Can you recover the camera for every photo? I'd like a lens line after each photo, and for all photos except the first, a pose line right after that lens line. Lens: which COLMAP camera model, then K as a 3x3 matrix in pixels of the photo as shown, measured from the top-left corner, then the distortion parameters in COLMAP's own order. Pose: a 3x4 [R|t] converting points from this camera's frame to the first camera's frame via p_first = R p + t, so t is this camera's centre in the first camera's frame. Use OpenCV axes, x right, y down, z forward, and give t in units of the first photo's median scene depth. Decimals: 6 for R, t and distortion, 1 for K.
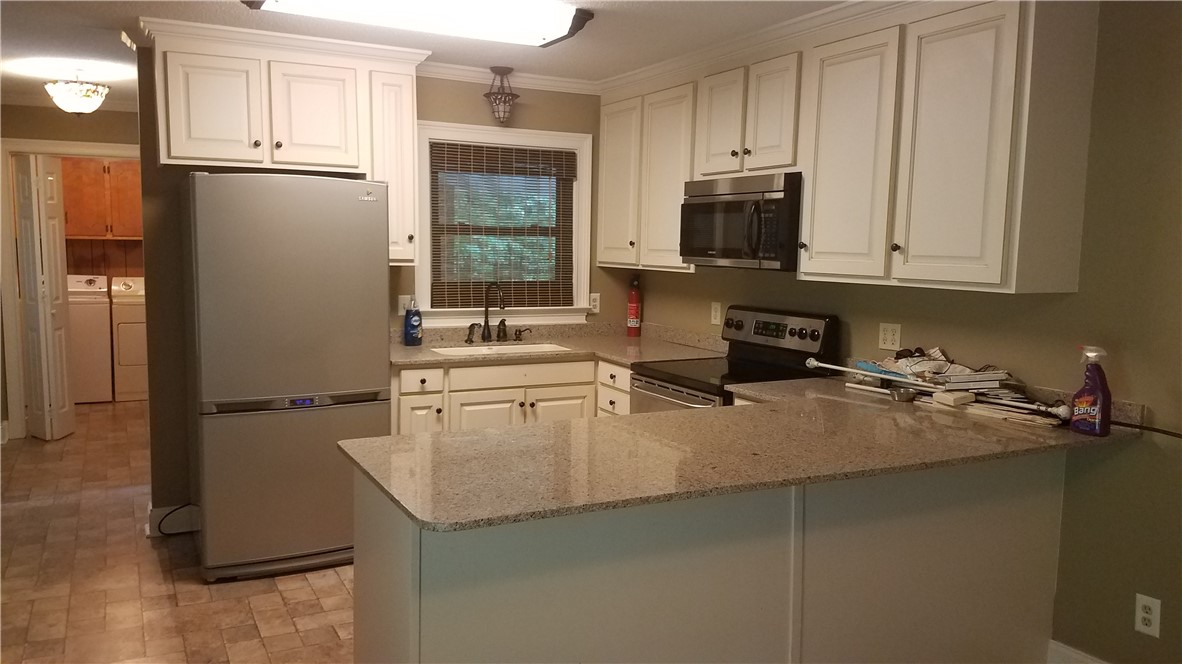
lens RADIAL K [[898.4, 0, 591.0], [0, 898.4, 332.0], [0, 0, 1]] dist [0.007264, 0.000686]
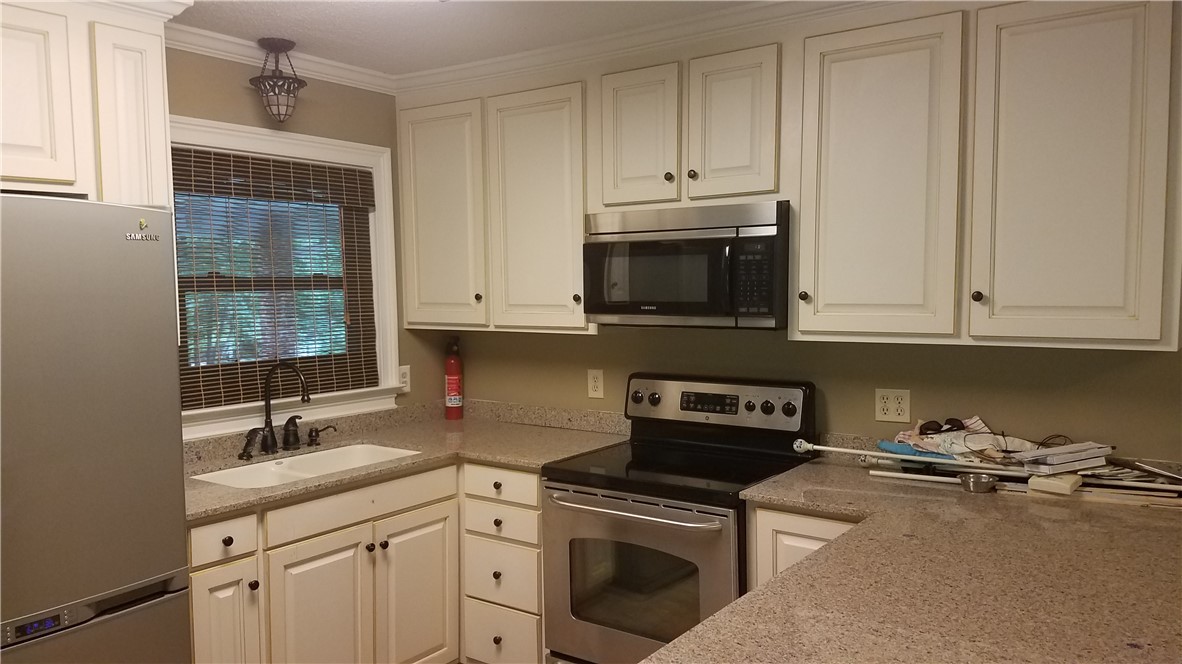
lens RADIAL K [[907.8, 0, 591.0], [0, 907.8, 332.0], [0, 0, 1]] dist [0.212579, -0.413371]
pose [[0.891521, -0.051210, 0.450075, -0.232195], [0.070584, 0.997158, -0.026357, -0.047982], [-0.447446, 0.055266, 0.892602, 0.318906]]
